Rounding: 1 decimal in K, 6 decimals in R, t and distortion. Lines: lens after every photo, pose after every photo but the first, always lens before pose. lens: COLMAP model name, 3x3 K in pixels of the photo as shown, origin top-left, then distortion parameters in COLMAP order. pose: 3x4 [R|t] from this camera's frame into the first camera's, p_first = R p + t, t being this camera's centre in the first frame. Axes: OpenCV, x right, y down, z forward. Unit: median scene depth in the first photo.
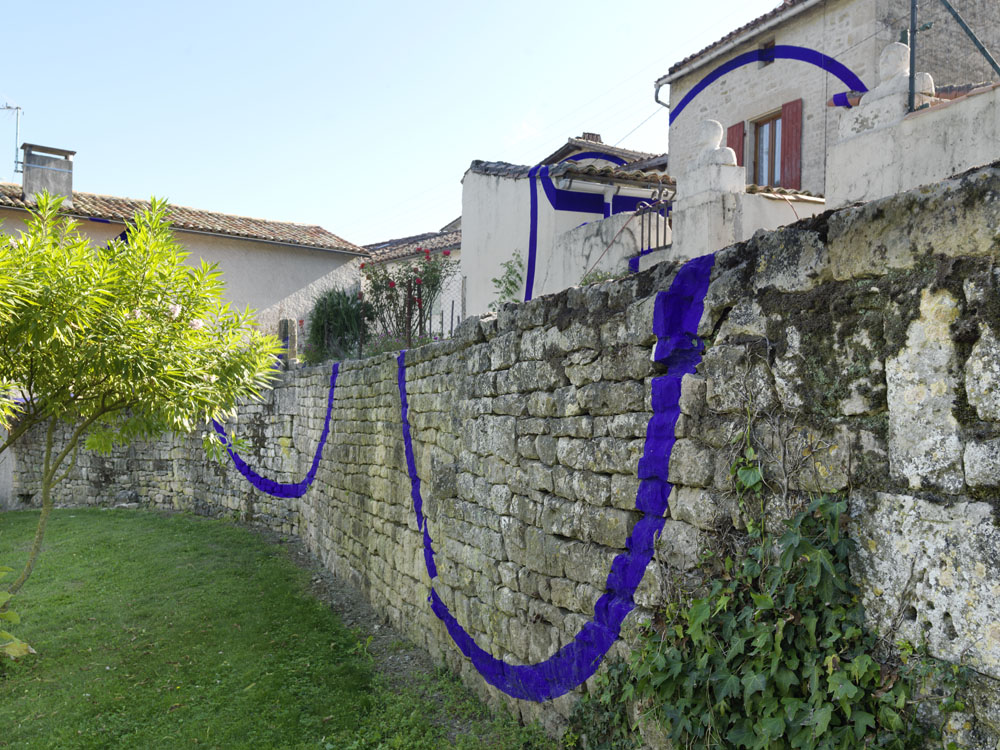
lens RADIAL K [[774.4, 0, 472.6], [0, 774.4, 425.0], [0, 0, 1]] dist [0.001445, -0.004555]
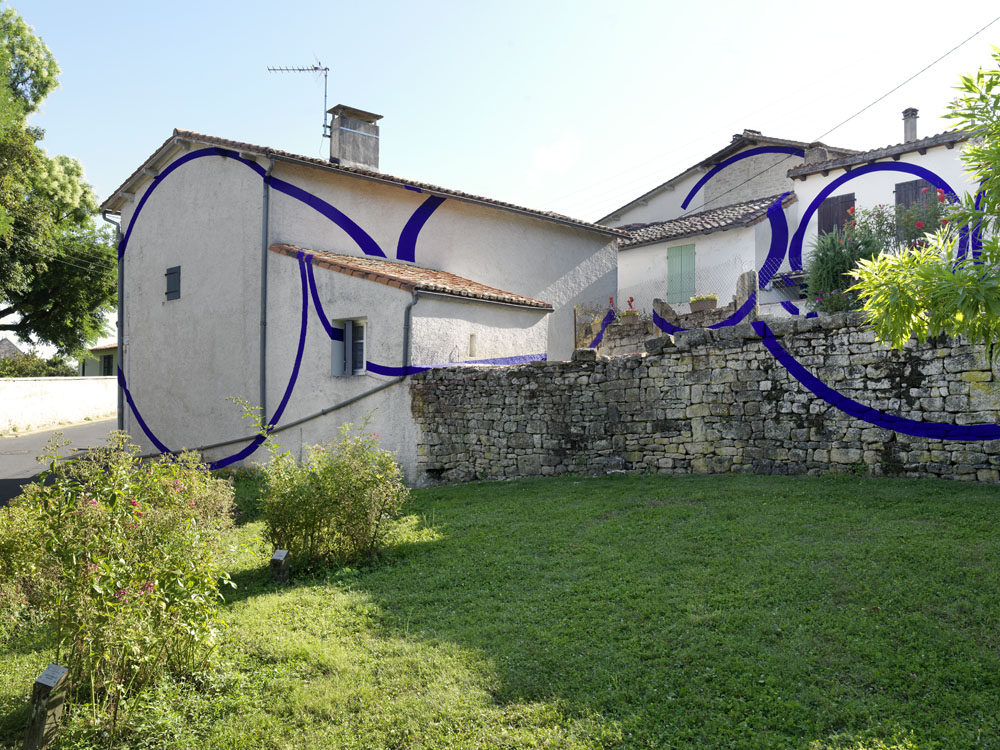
lens RADIAL K [[774.4, 0, 472.6], [0, 774.4, 425.0], [0, 0, 1]] dist [0.001445, -0.004555]
pose [[0.999884, -0.004569, 0.014544, -0.605346], [0.005058, 0.999418, -0.033728, 0.075877], [-0.014382, 0.033798, 0.999325, 0.107664]]
